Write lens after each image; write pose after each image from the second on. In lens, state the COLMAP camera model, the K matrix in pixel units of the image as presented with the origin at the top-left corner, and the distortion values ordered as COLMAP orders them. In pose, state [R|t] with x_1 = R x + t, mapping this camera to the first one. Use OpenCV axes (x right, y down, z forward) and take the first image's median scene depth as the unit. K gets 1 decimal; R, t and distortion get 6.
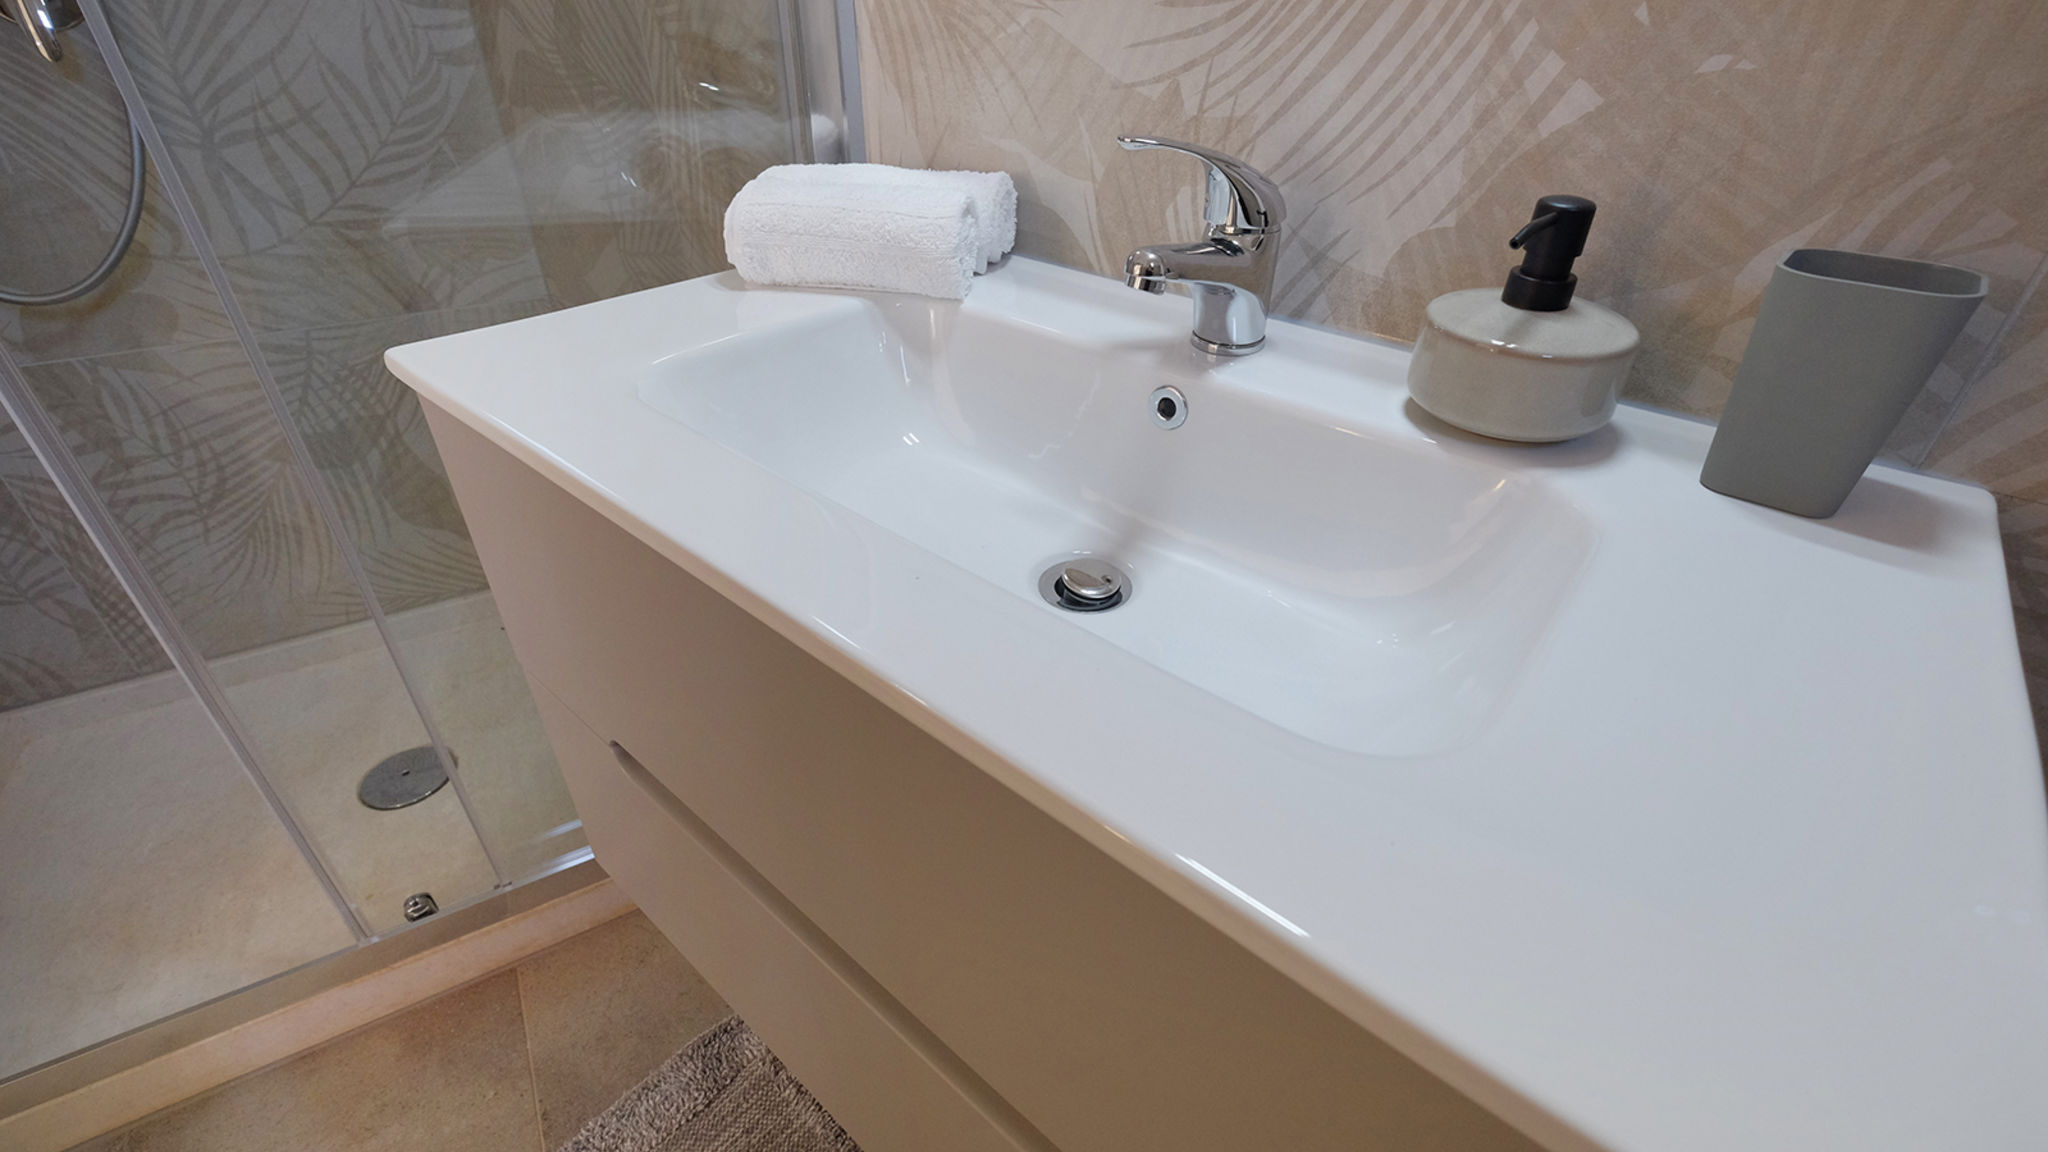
lens RADIAL K [[891.9, 0, 1028.1], [0, 891.9, 568.3], [0, 0, 1]] dist [-0.011397, 0.003657]
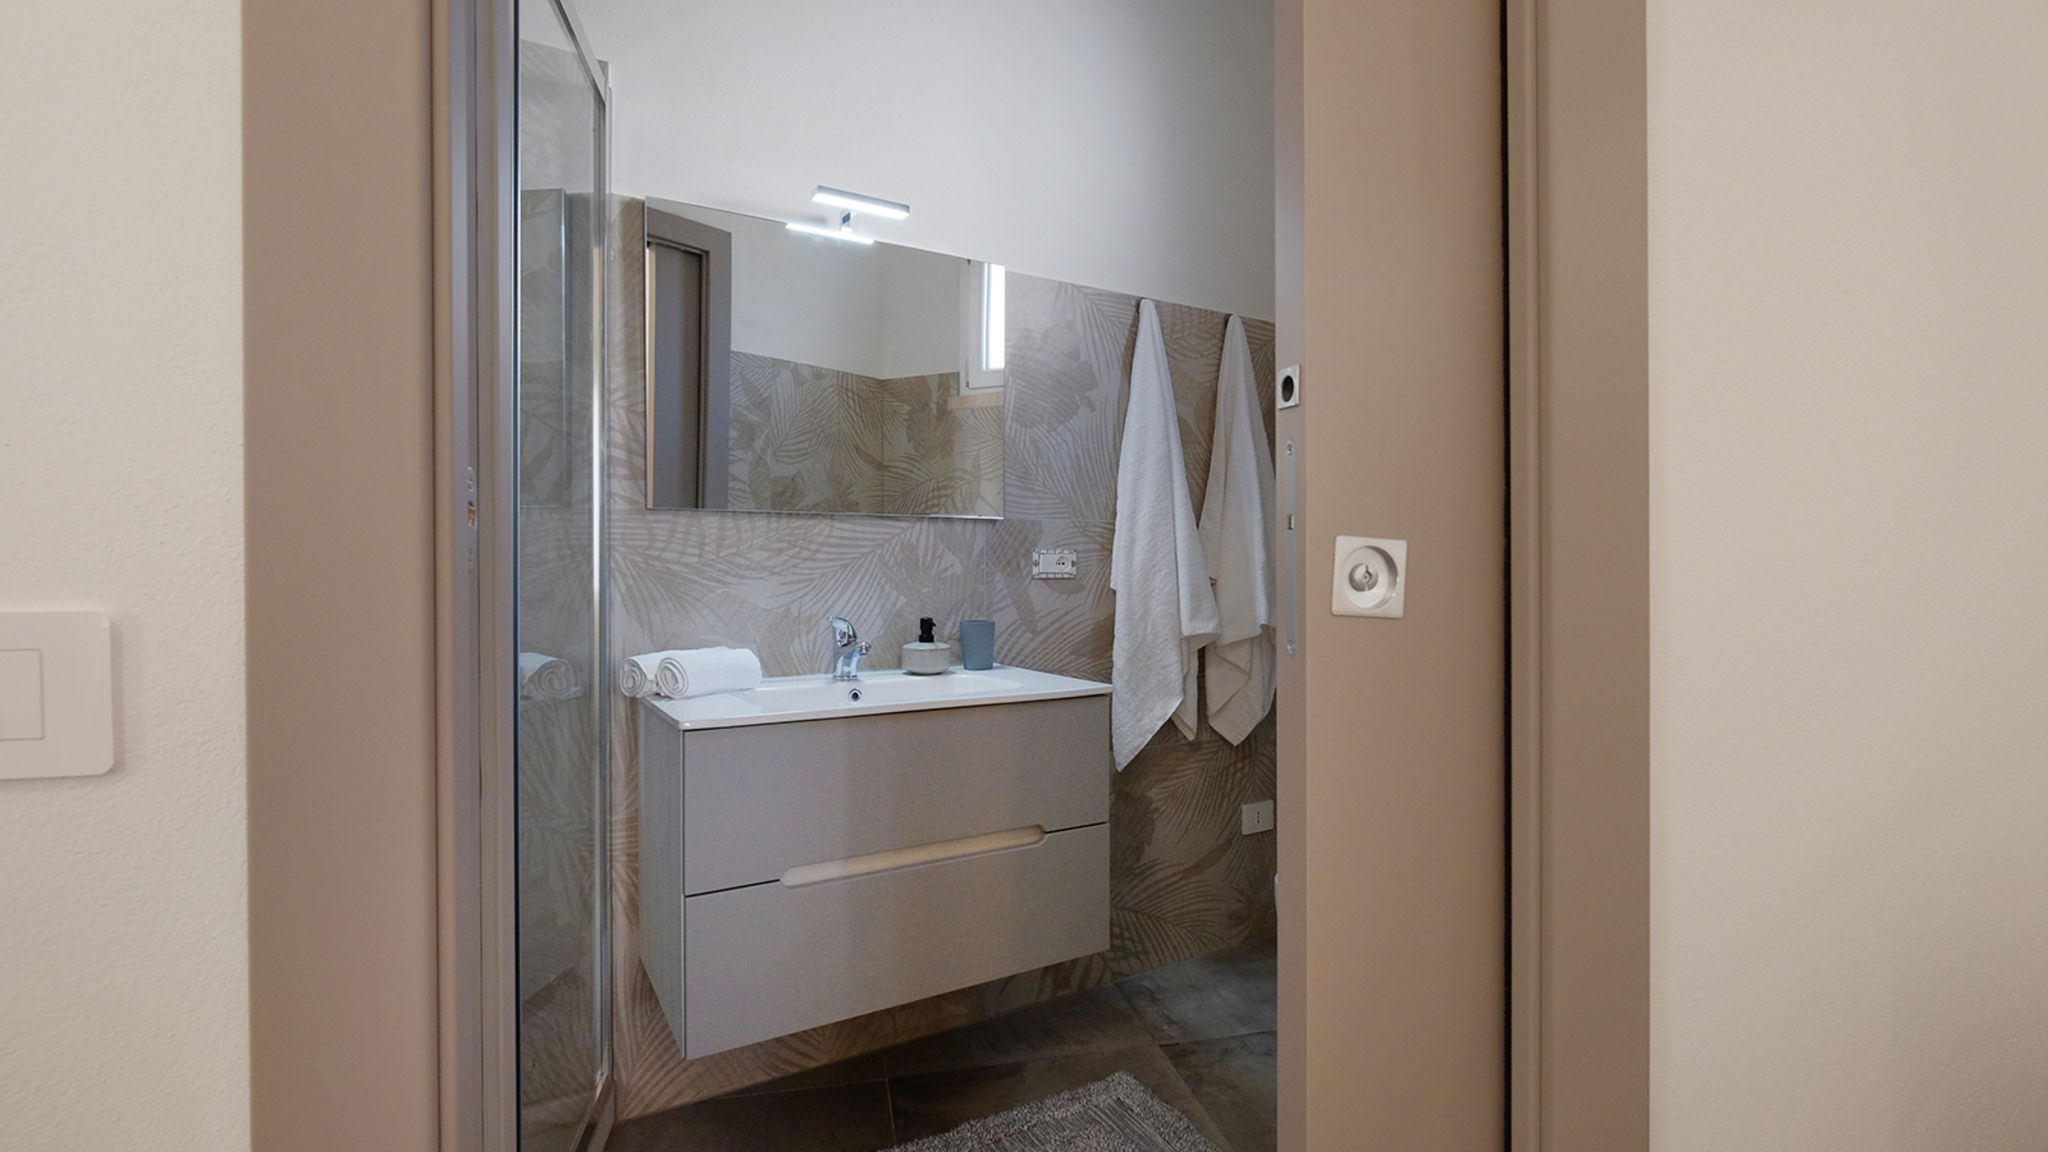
lens RADIAL K [[897.0, 0, 1018.4], [0, 897.0, 566.5], [0, 0, 1]] dist [-0.002206, -0.000320]
pose [[0.323855, -0.013004, 0.946017, -2.091868], [0.530076, 0.830725, -0.170045, 0.218579], [-0.783669, 0.556531, 0.275928, -0.427368]]
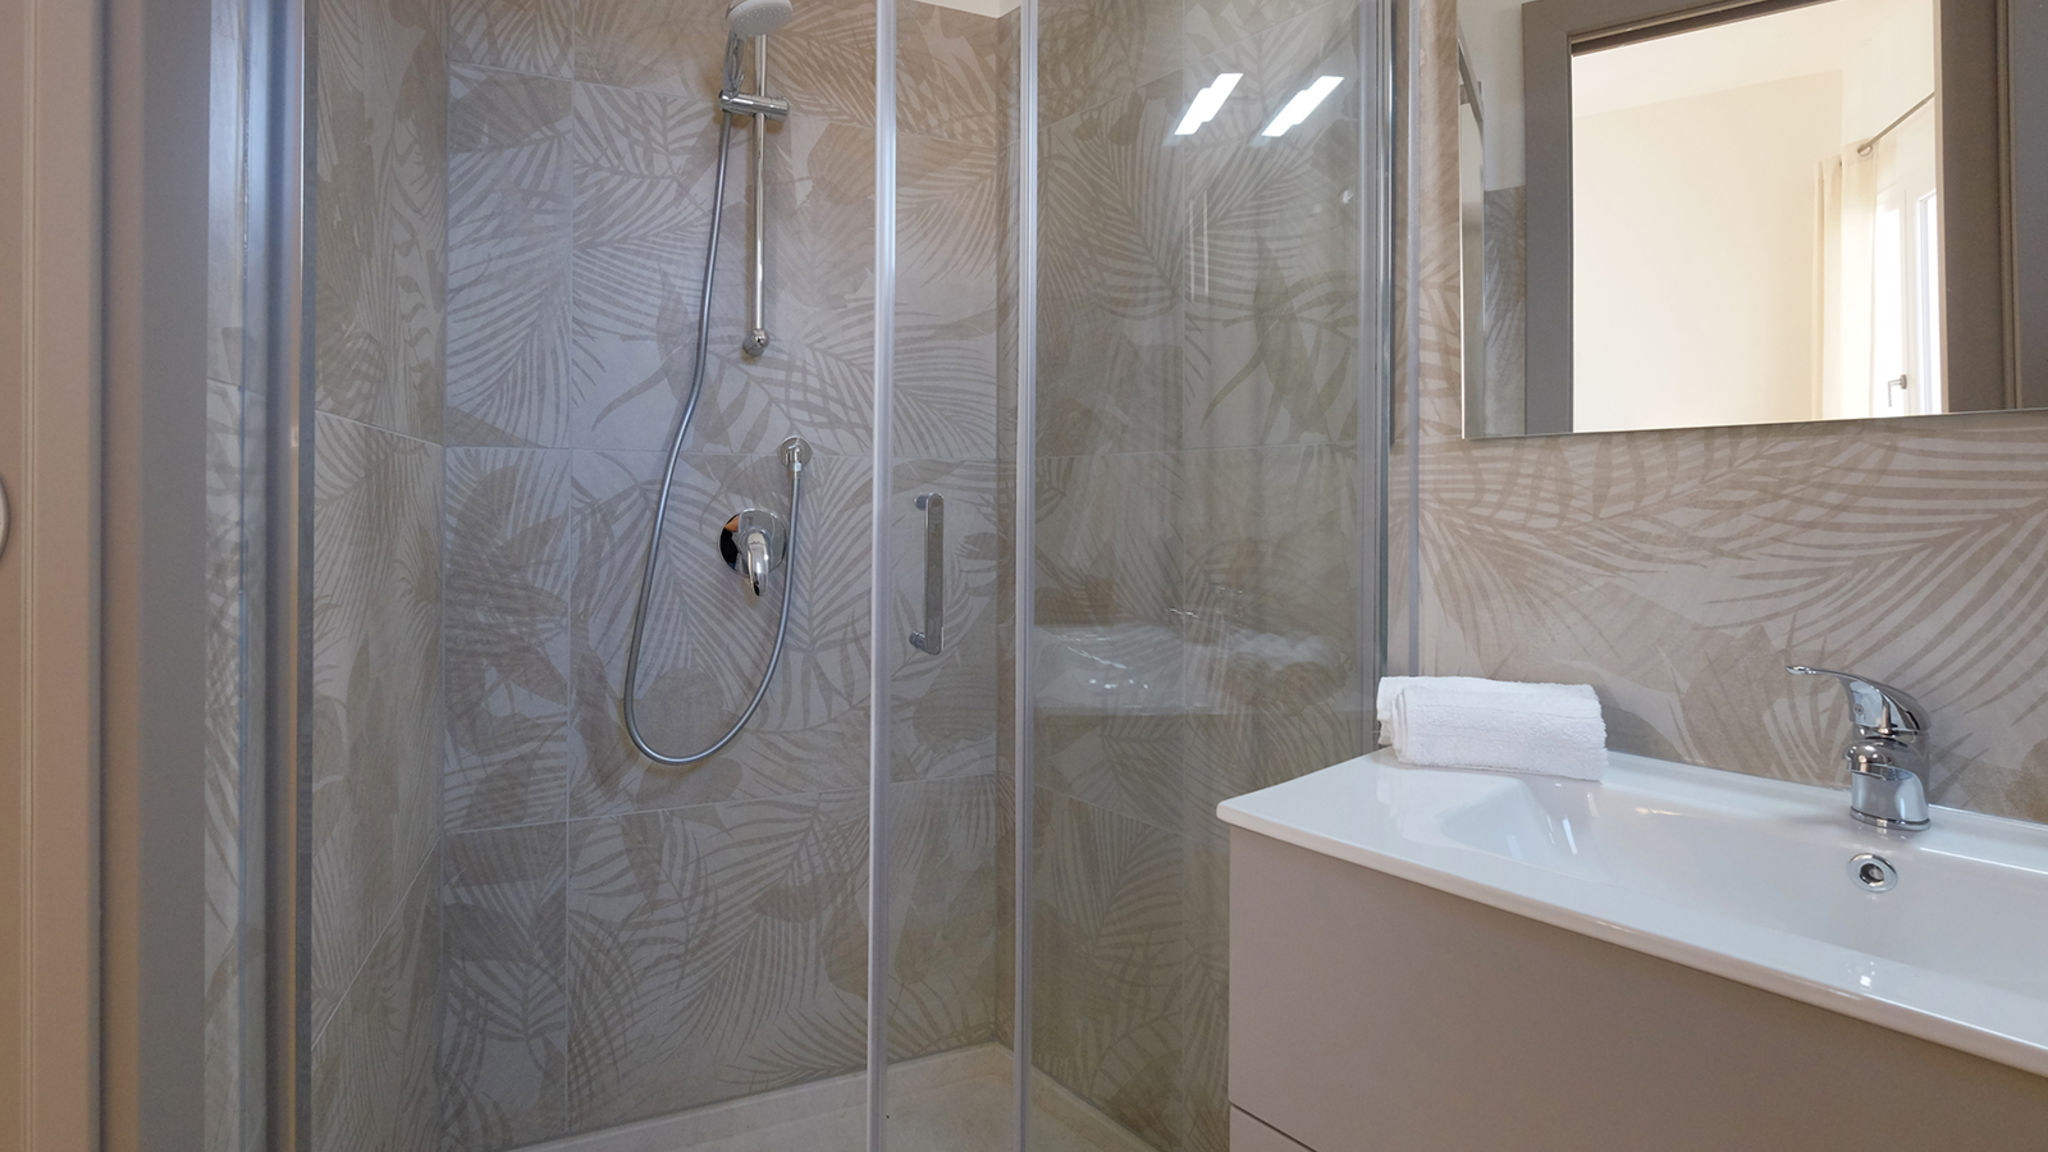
lens RADIAL K [[940.2, 0, 1021.4], [0, 940.2, 502.0], [0, 0, 1]] dist [0.003637, -0.005965]
pose [[0.989338, -0.013443, -0.145014, -0.654331], [-0.069748, 0.830376, -0.552821, 0.152556], [0.127848, 0.557041, 0.820585, -0.386791]]
